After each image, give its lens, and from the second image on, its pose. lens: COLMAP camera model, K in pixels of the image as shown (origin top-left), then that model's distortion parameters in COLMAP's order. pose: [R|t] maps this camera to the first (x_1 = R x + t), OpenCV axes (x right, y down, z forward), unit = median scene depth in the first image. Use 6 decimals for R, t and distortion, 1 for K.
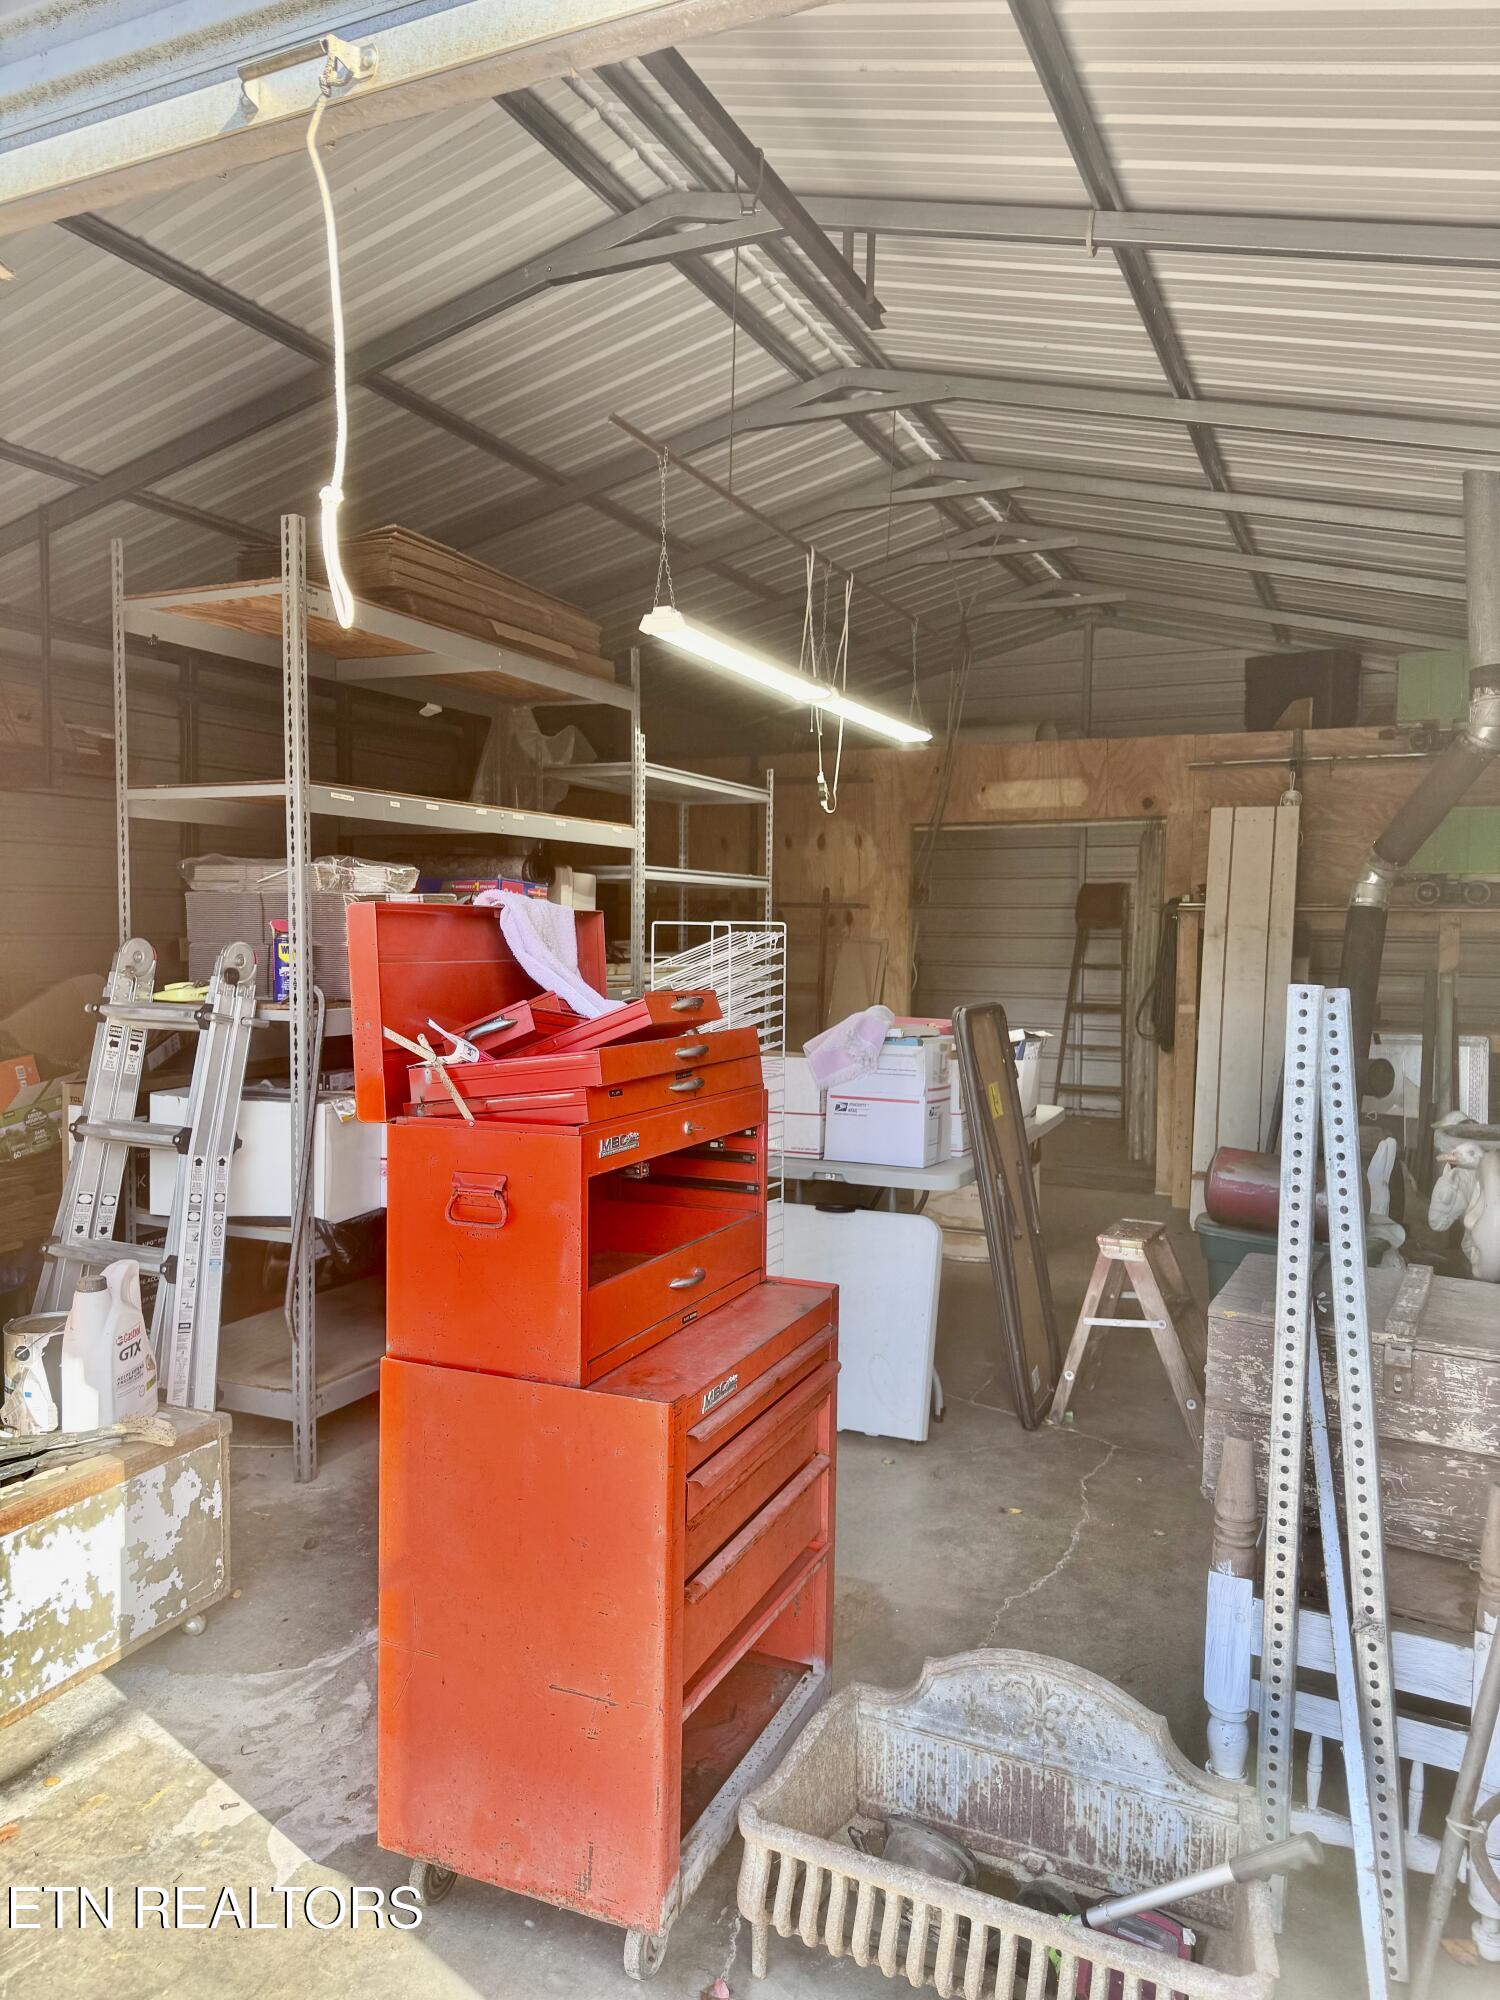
lens RADIAL K [[1389.5, 0, 743.2], [0, 1389.5, 993.6], [0, 0, 1]] dist [0.130985, -0.238400]
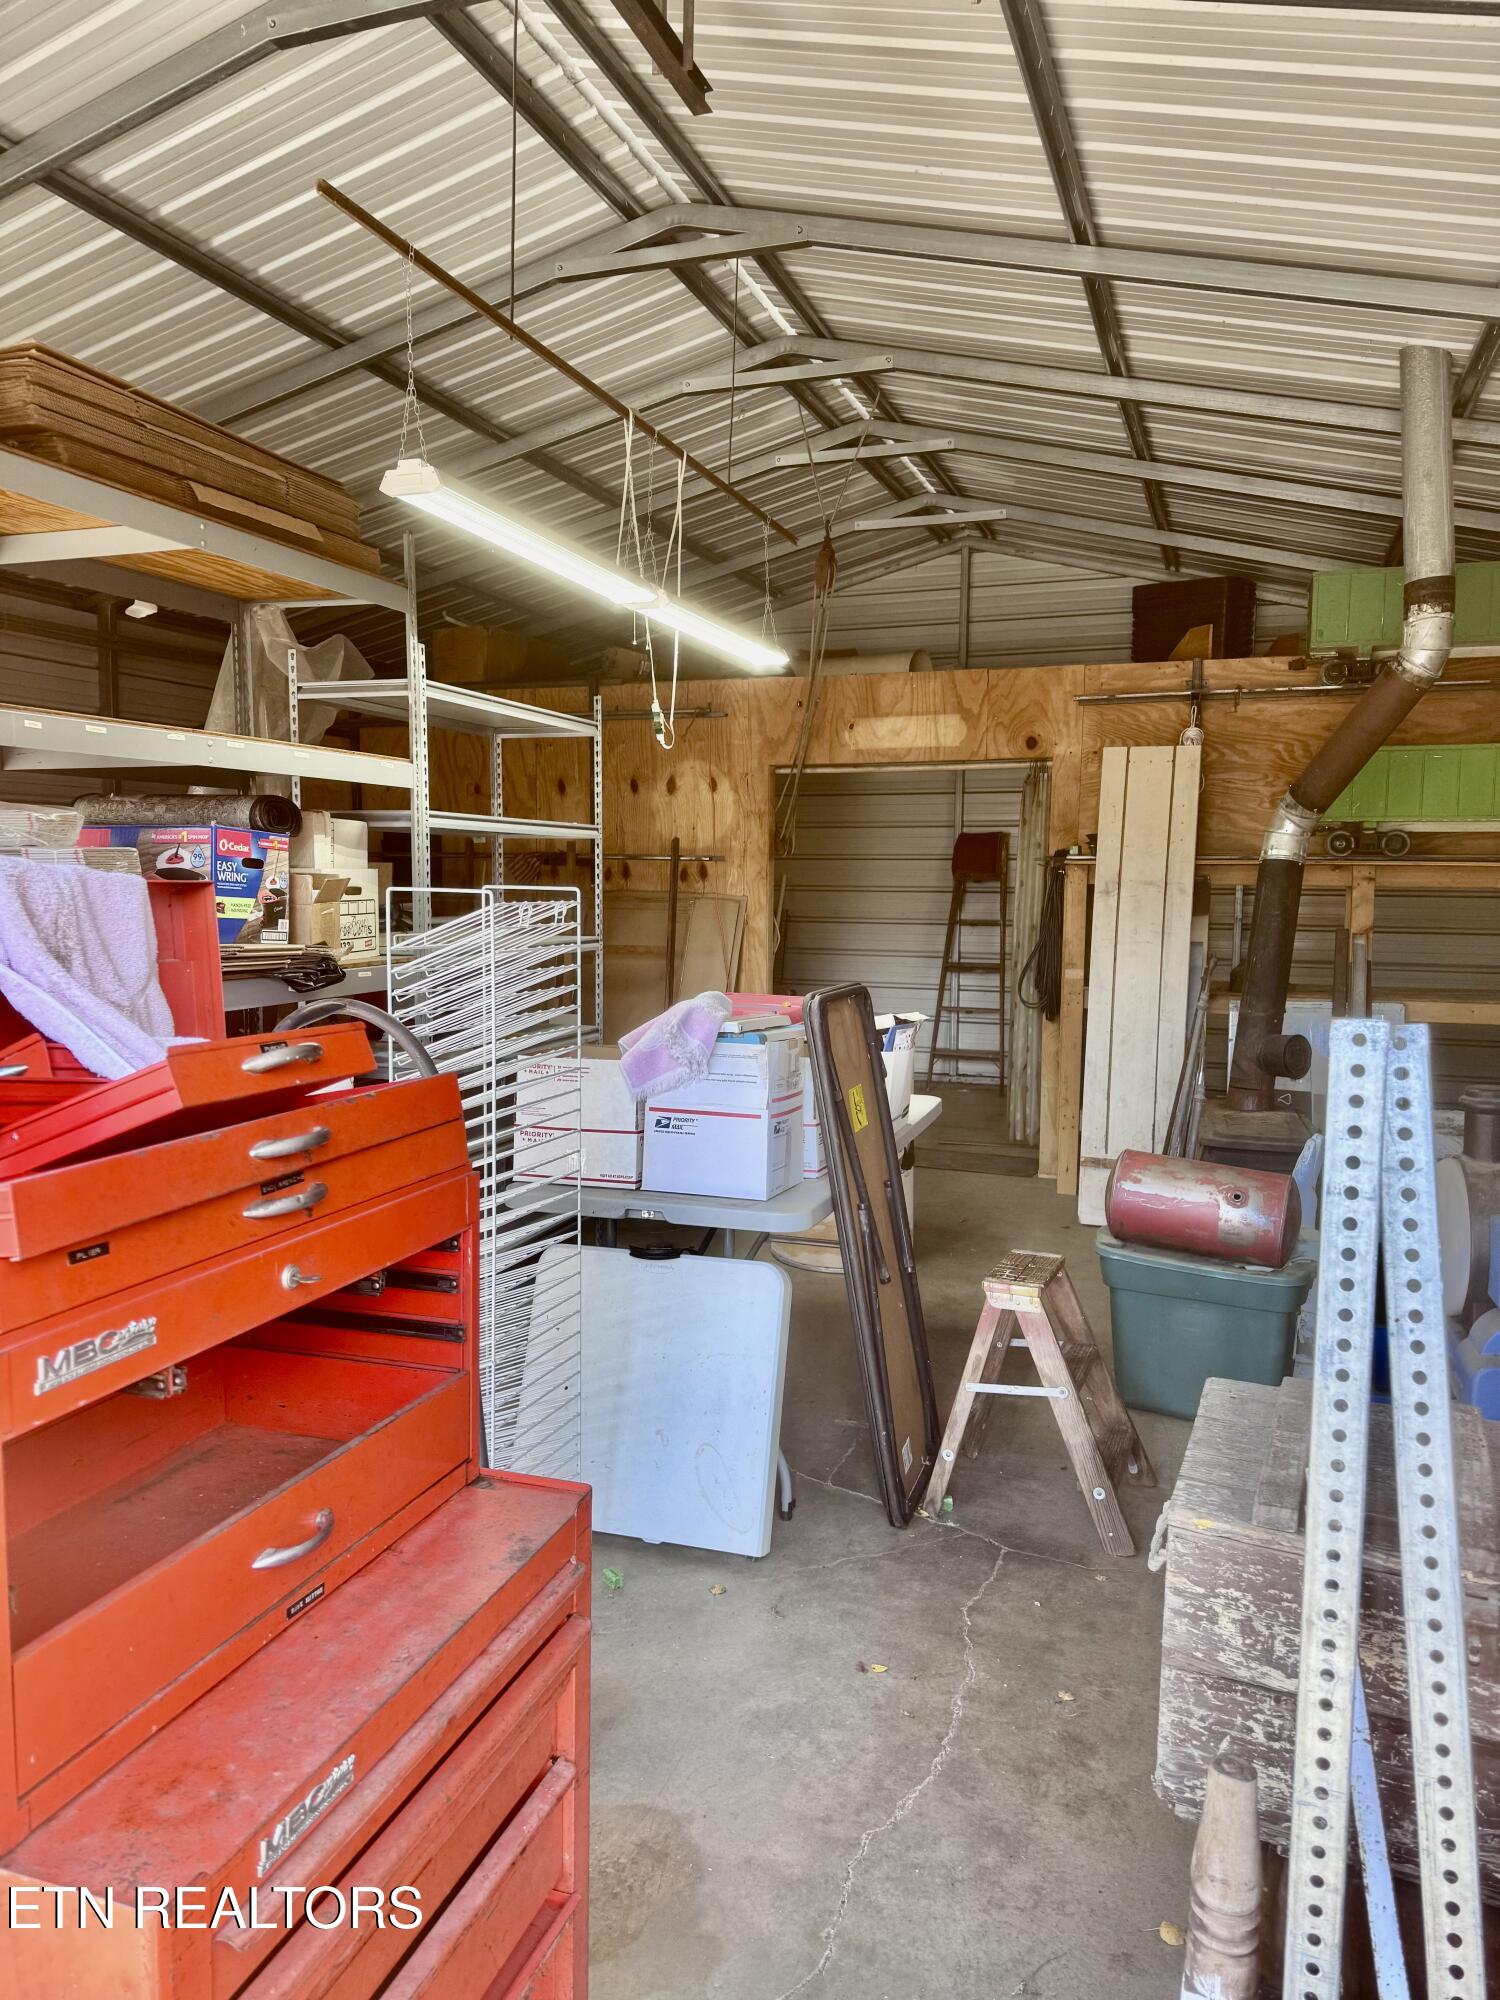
lens RADIAL K [[1389.5, 0, 743.2], [0, 1389.5, 993.6], [0, 0, 1]] dist [0.130985, -0.238400]
pose [[0.996273, -0.009451, 0.085732, 0.037909], [0.006237, 0.999271, 0.037676, -0.015320], [-0.086025, -0.037001, 0.995606, 0.171044]]
